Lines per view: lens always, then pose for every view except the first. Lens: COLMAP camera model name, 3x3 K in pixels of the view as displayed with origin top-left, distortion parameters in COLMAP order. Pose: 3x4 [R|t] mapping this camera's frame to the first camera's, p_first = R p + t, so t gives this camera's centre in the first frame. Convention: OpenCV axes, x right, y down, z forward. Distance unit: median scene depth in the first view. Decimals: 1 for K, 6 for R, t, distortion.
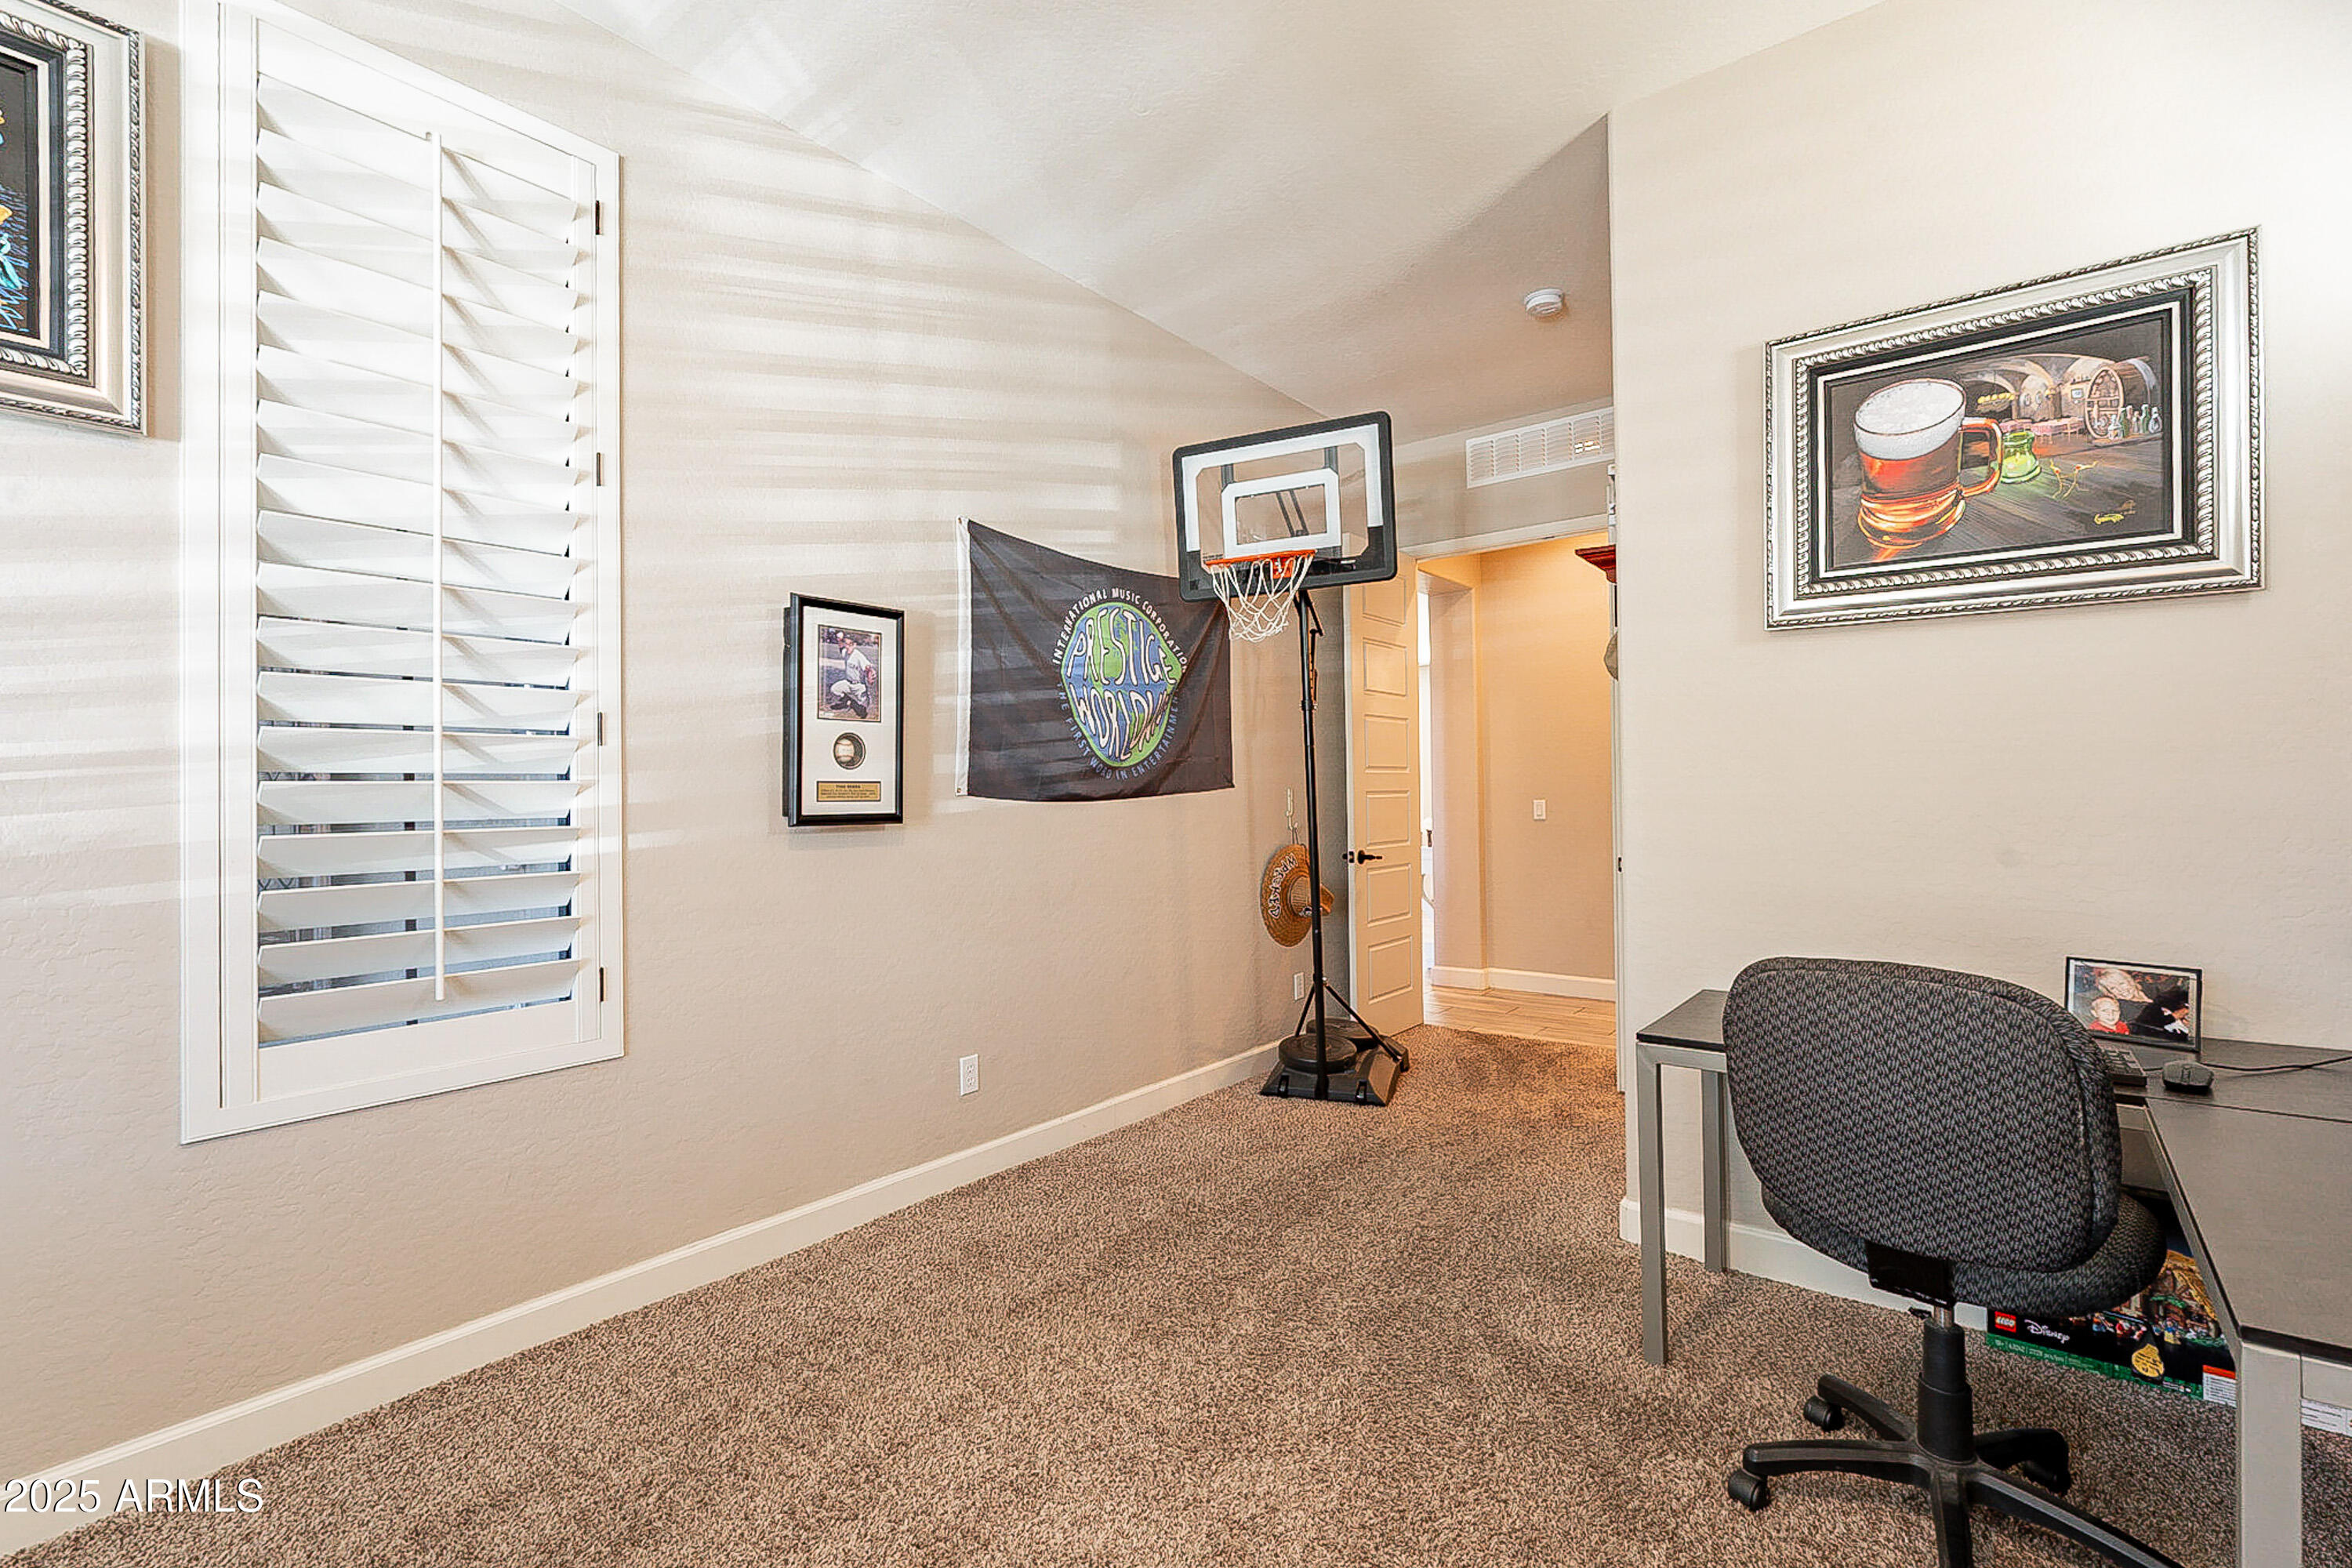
lens RADIAL K [[1032.5, 0, 1176.7], [0, 1032.5, 789.2], [0, 0, 1]] dist [-0.007878, 0.001462]
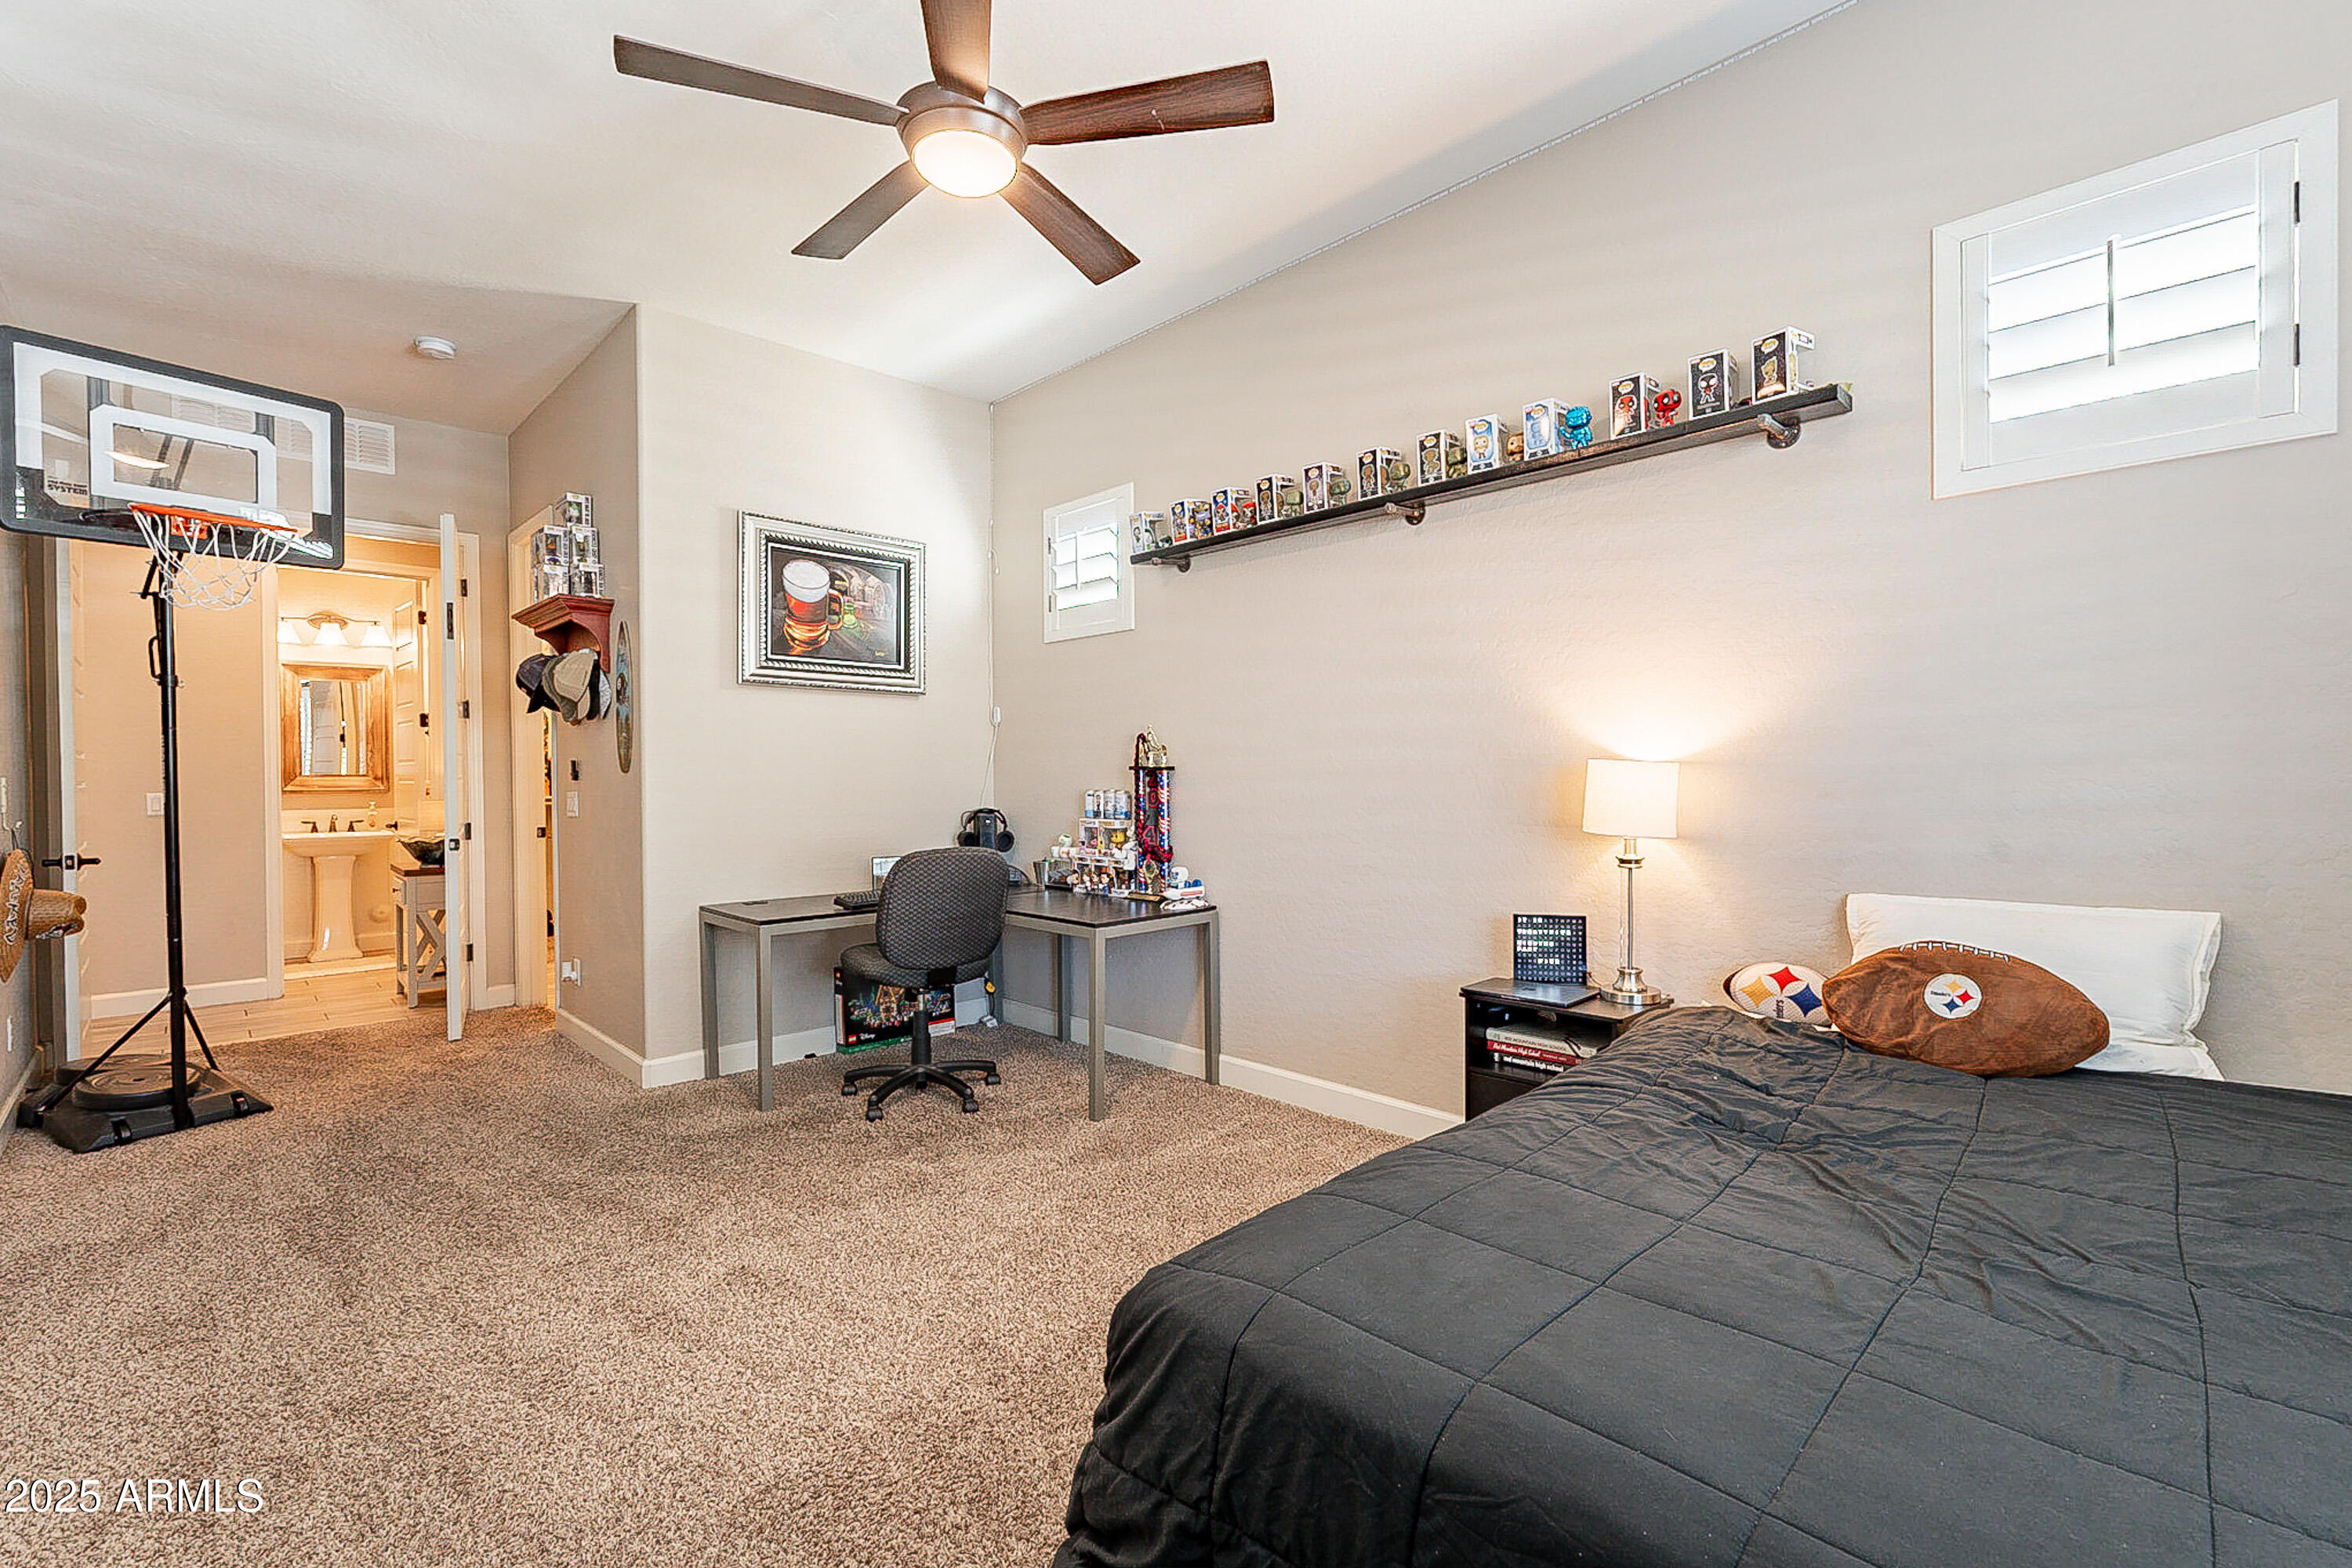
lens RADIAL K [[1032.5, 0, 1164.6], [0, 1032.5, 788.8], [0, 0, 1]] dist [-0.007878, 0.001462]
pose [[0.146495, -0.008719, 0.989173, -1.022837], [-0.001987, 0.999957, 0.009108, -0.000460], [-0.989209, -0.003300, 0.146471, 0.077503]]
